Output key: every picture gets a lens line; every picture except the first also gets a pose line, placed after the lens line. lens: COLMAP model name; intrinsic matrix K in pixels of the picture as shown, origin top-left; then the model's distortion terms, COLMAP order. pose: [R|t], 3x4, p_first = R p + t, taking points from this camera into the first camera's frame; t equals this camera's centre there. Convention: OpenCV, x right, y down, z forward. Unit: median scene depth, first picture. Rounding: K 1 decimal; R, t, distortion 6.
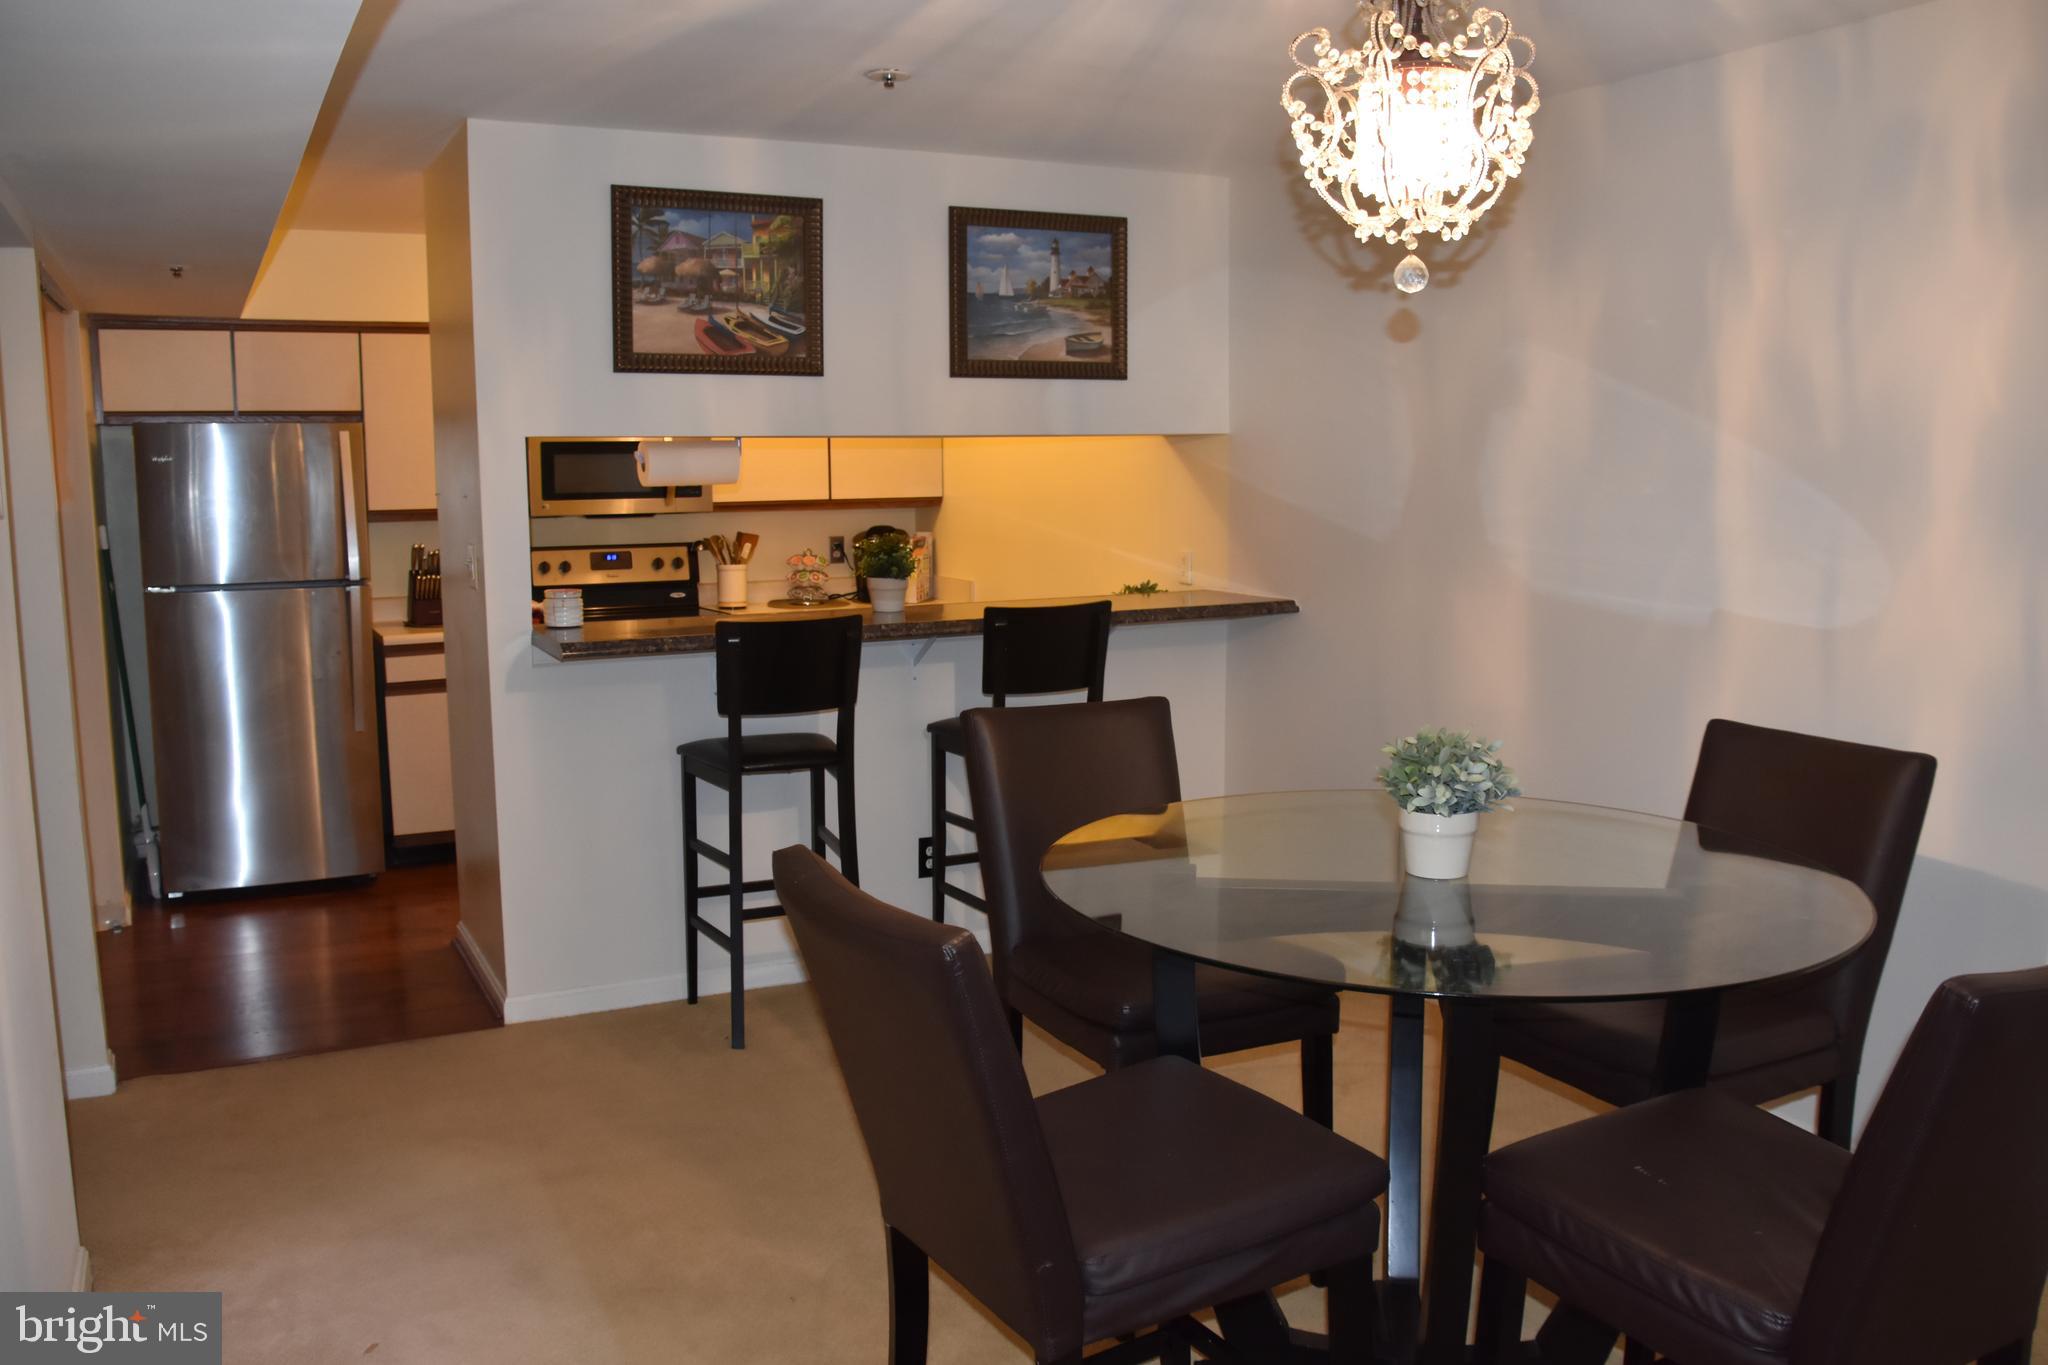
lens RADIAL K [[1661.4, 0, 1008.3], [0, 1661.4, 694.5], [0, 0, 1]] dist [-0.129309, 0.092357]
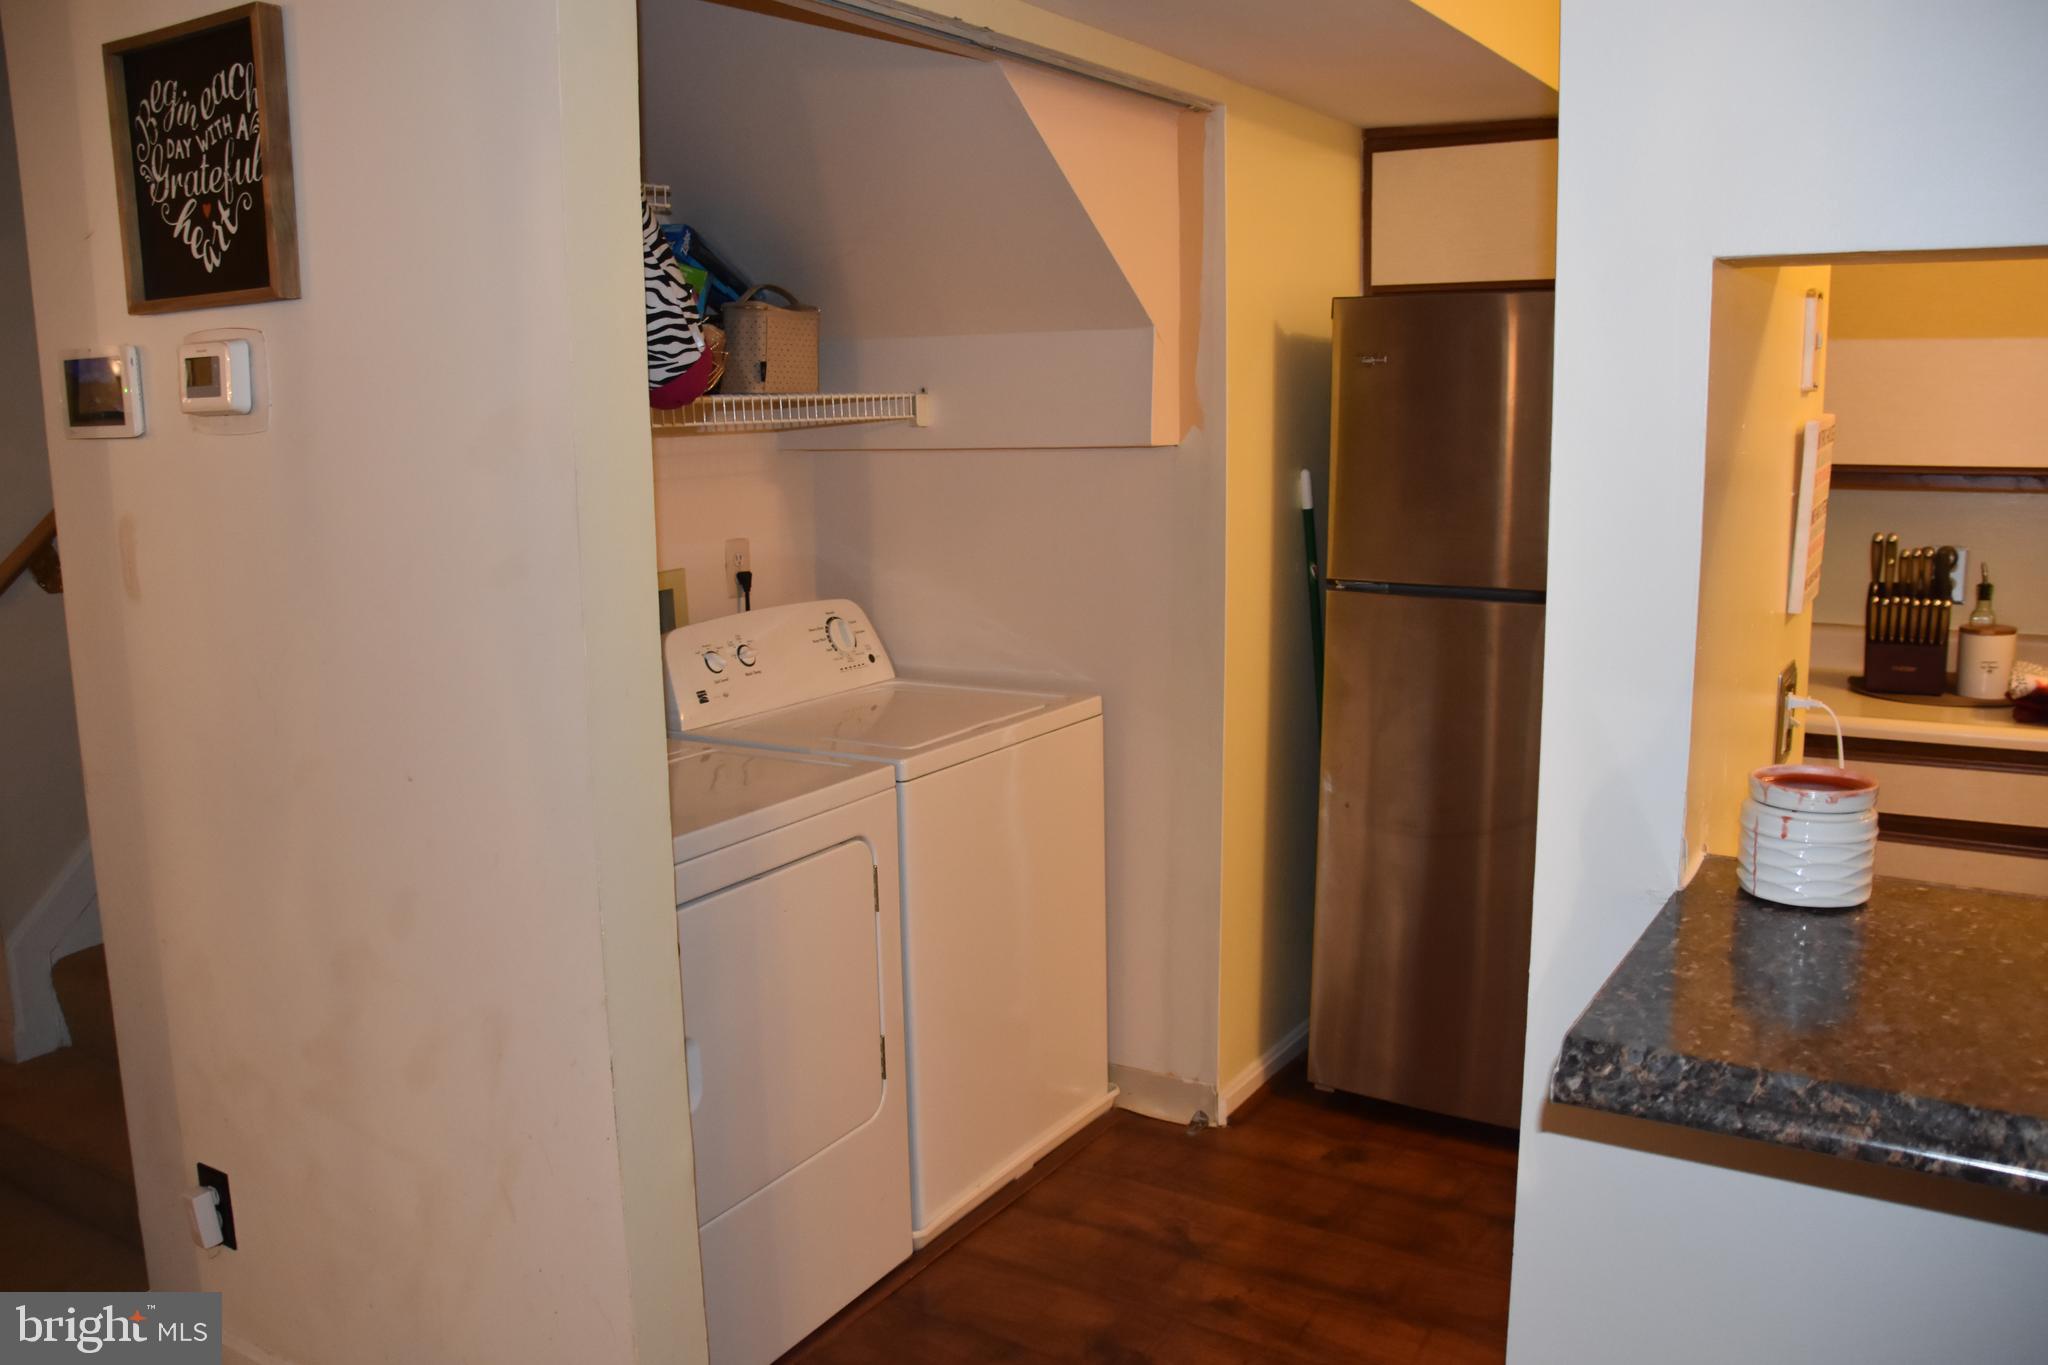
lens RADIAL K [[1661.4, 0, 1022.9], [0, 1661.4, 684.7], [0, 0, 1]] dist [-0.129309, 0.092357]
pose [[0.515540, 0.144072, -0.844666, -0.086270], [-0.112286, 0.988622, 0.100093, -0.082158], [0.849476, 0.043243, 0.525852, 0.636993]]
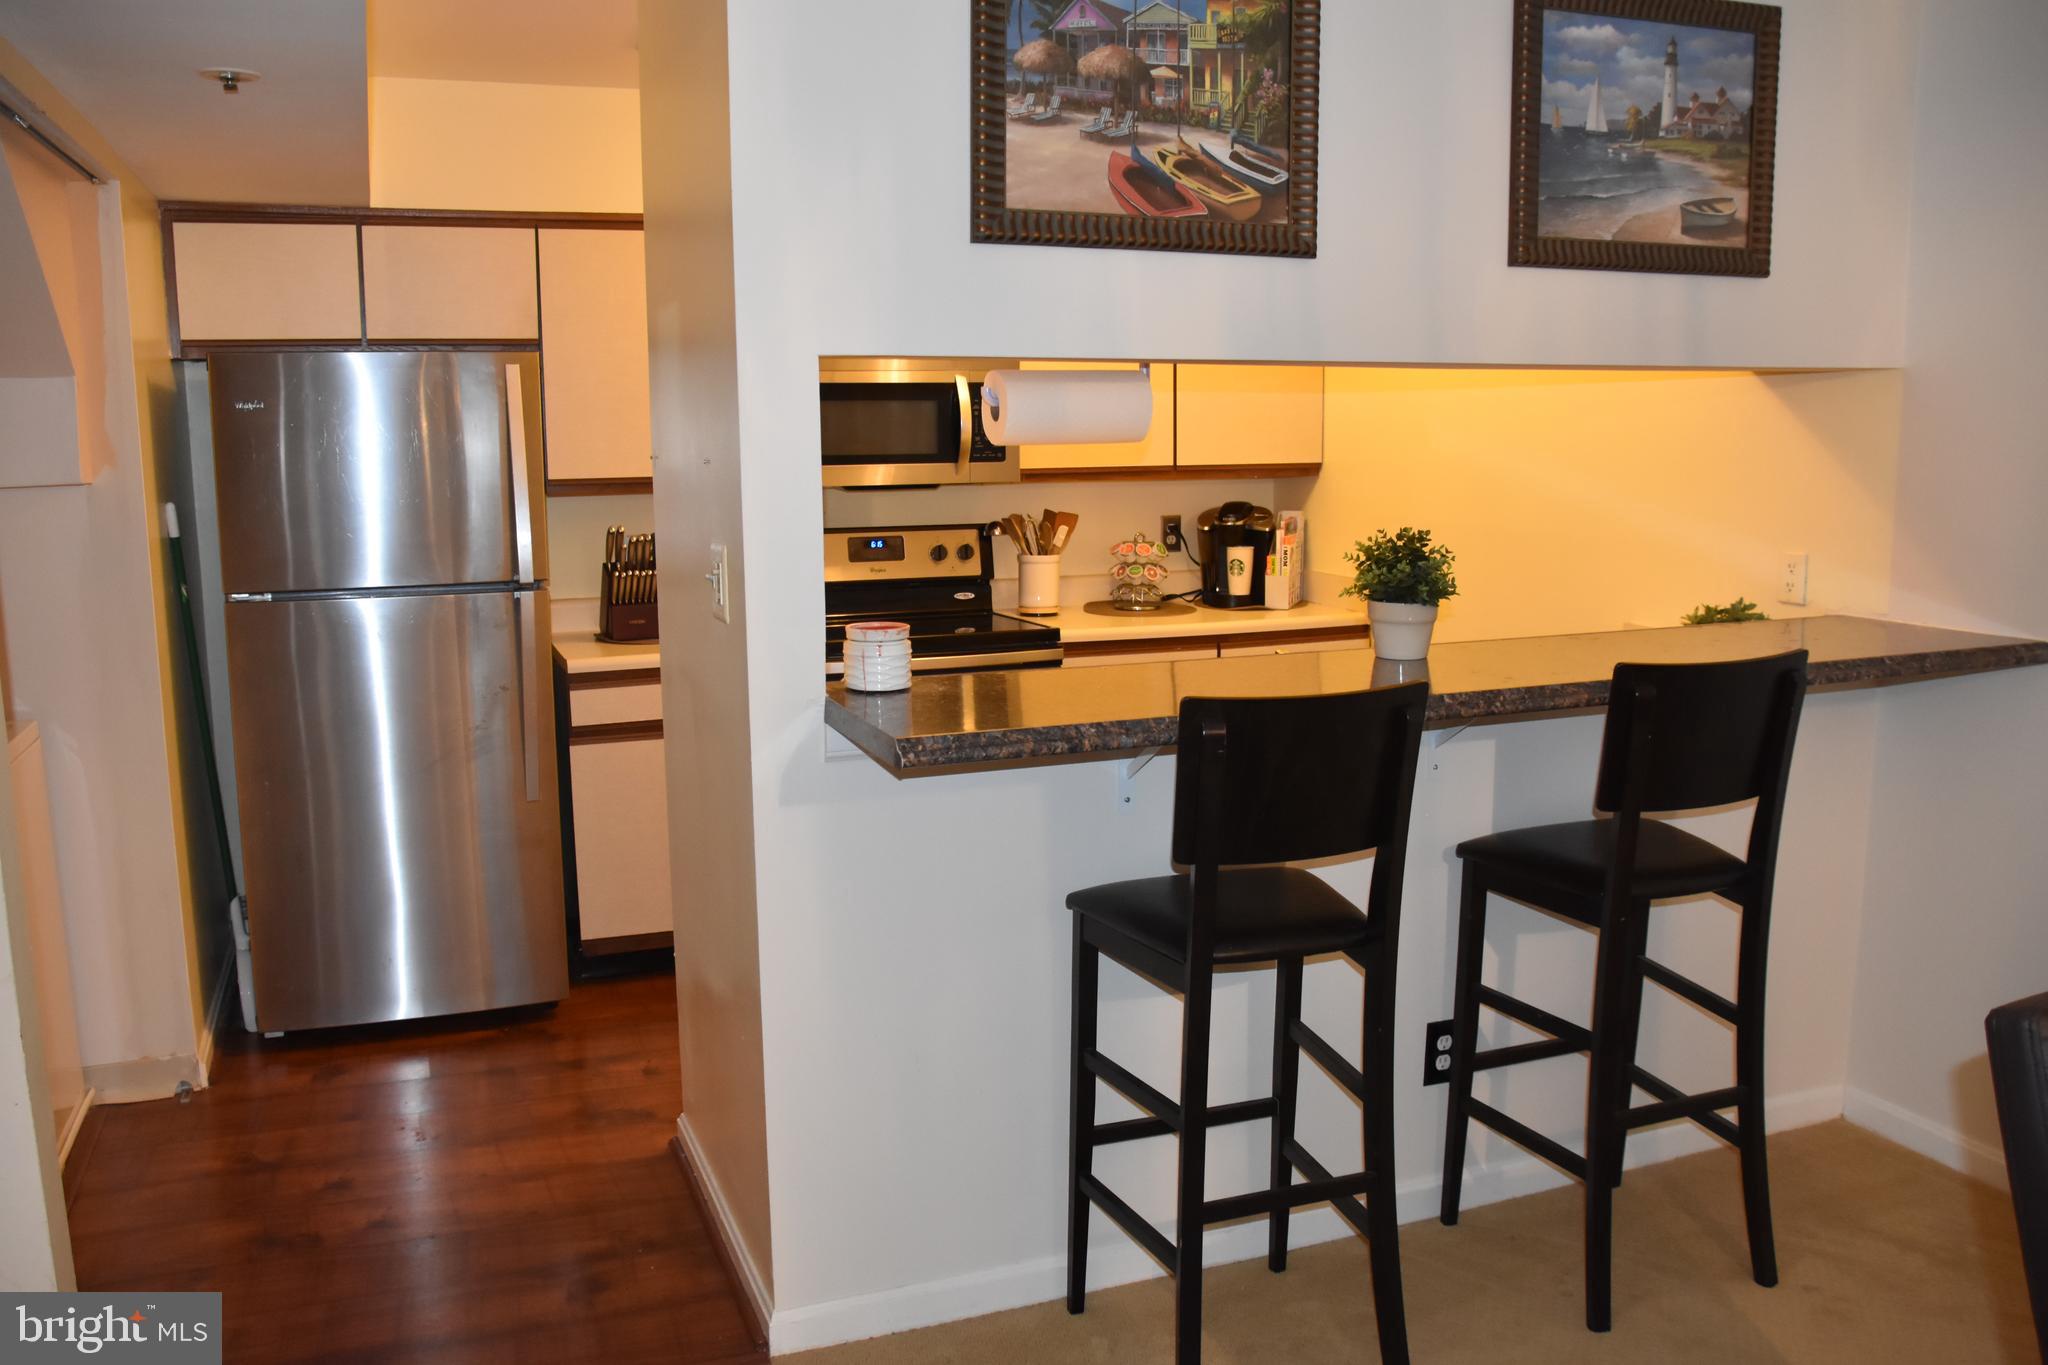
lens RADIAL K [[1661.4, 0, 1020.1], [0, 1661.4, 685.9], [0, 0, 1]] dist [-0.129309, 0.092357]
pose [[0.995365, 0.011986, -0.095417, -0.145738], [-0.010321, 0.999786, 0.017916, -0.046934], [0.095611, -0.016848, 0.995276, 0.377528]]
